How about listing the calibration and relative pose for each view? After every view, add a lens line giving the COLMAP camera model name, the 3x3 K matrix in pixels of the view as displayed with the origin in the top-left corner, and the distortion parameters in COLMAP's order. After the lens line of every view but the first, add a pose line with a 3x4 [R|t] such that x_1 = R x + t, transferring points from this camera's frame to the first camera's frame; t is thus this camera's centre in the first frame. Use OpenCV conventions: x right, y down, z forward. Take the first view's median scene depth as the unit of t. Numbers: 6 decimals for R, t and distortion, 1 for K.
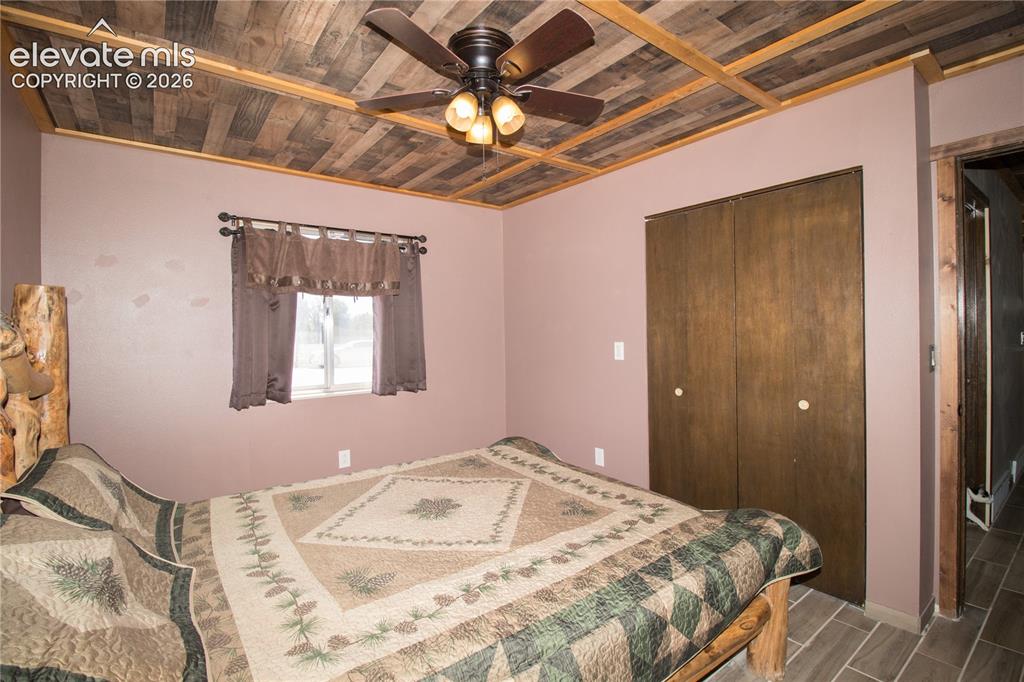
lens RADIAL K [[473.4, 0, 525.5], [0, 473.4, 333.2], [0, 0, 1]] dist [-0.004134, -0.010200]
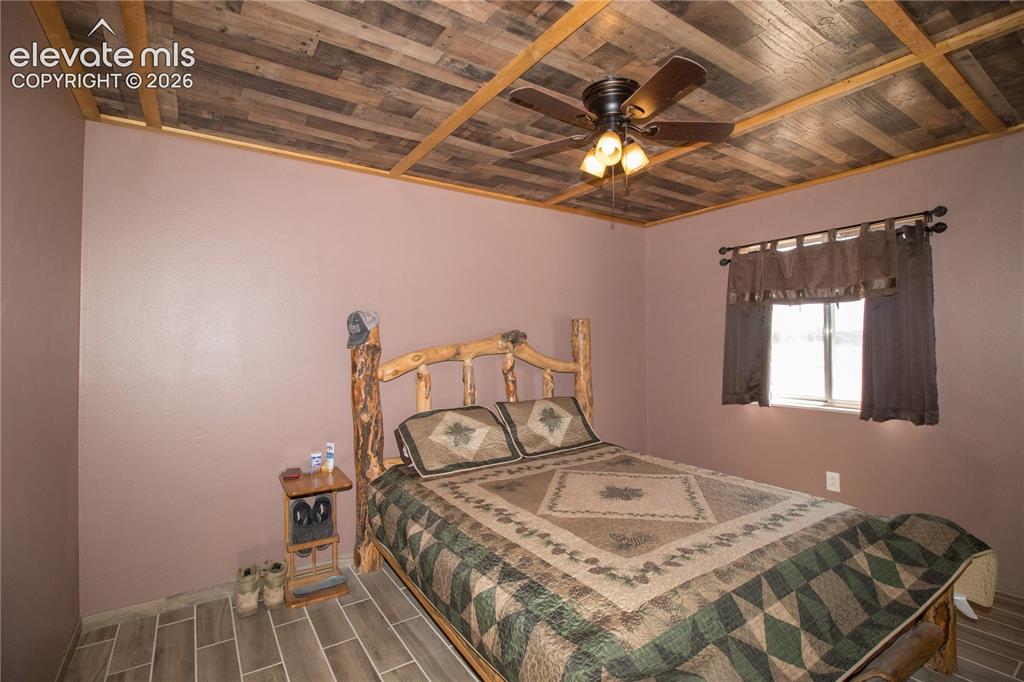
lens RADIAL K [[474.5, 0, 524.8], [0, 474.5, 328.4], [0, 0, 1]] dist [0.000012, 0.000223]
pose [[-0.055958, -0.014979, -0.998321, 1.053576], [-0.000047, 0.999888, -0.014999, -0.028375], [0.998433, -0.000793, -0.055952, 0.852398]]
